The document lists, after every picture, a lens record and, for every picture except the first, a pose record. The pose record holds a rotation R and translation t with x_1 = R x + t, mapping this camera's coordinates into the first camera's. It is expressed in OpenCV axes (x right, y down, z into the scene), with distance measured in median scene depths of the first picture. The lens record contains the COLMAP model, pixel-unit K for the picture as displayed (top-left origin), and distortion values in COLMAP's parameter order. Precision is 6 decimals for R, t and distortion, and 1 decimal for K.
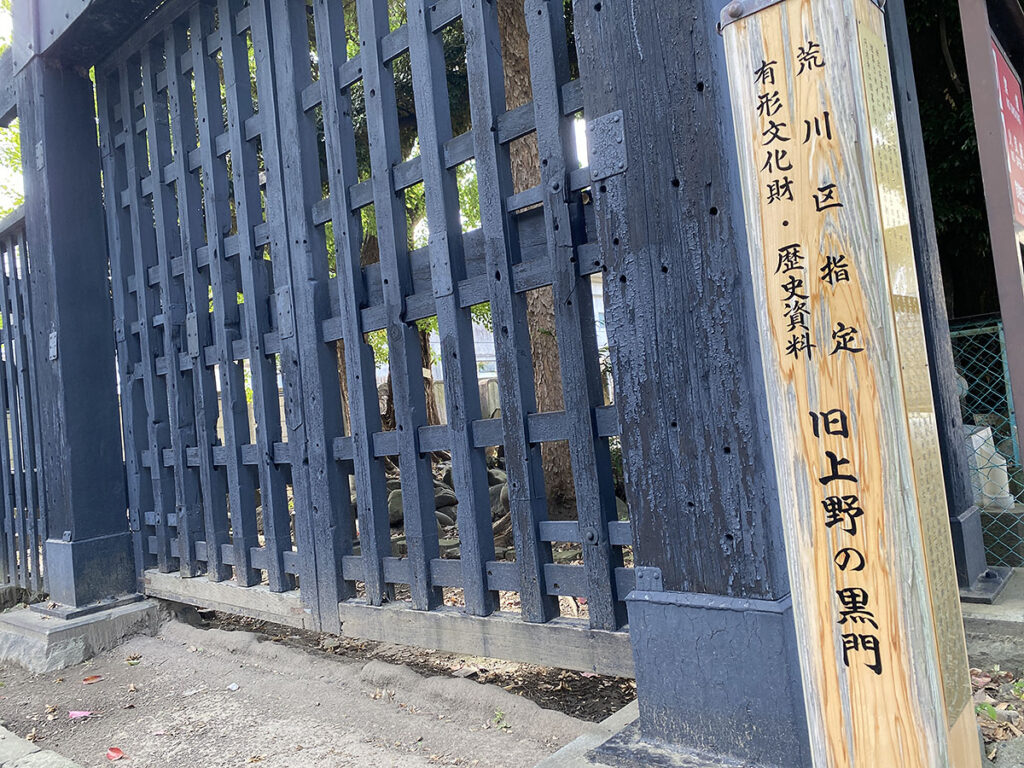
lens RADIAL K [[781.2, 0, 512.2], [0, 781.2, 388.5], [0, 0, 1]] dist [0.033243, -0.029274]
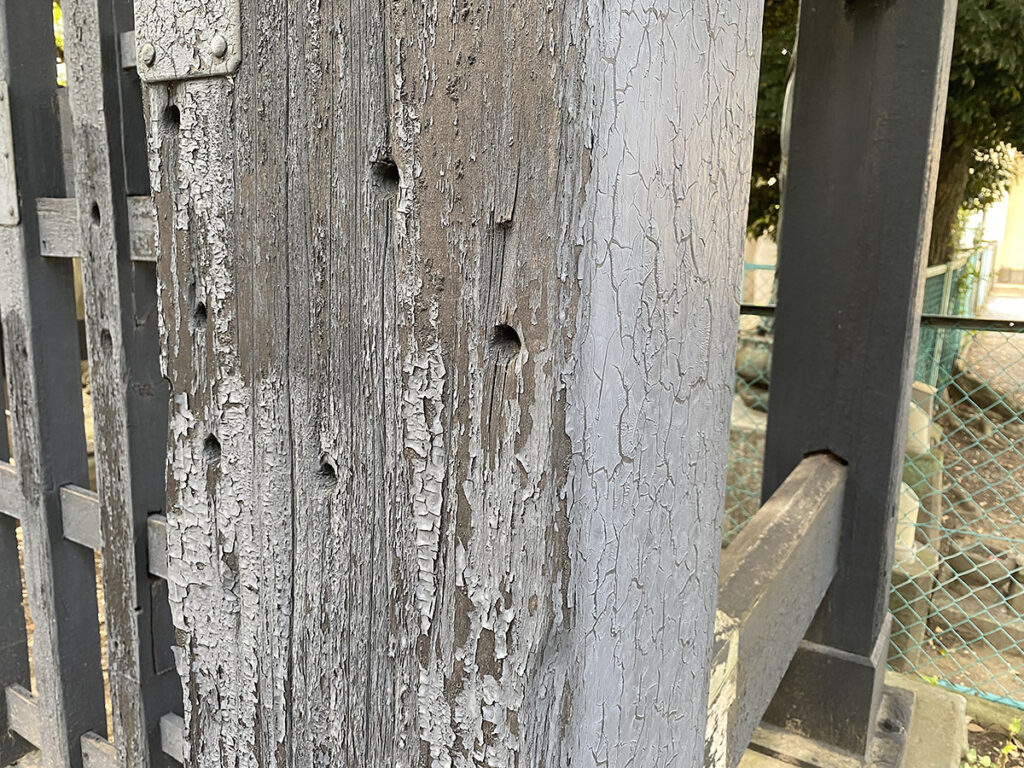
lens RADIAL K [[781.2, 0, 514.9], [0, 781.2, 380.7], [0, 0, 1]] dist [0.033243, -0.029274]
pose [[0.979339, 0.093631, 0.179242, 0.203119], [-0.130631, 0.969519, 0.207288, -0.247269], [-0.154370, -0.226420, 0.961719, 0.714030]]
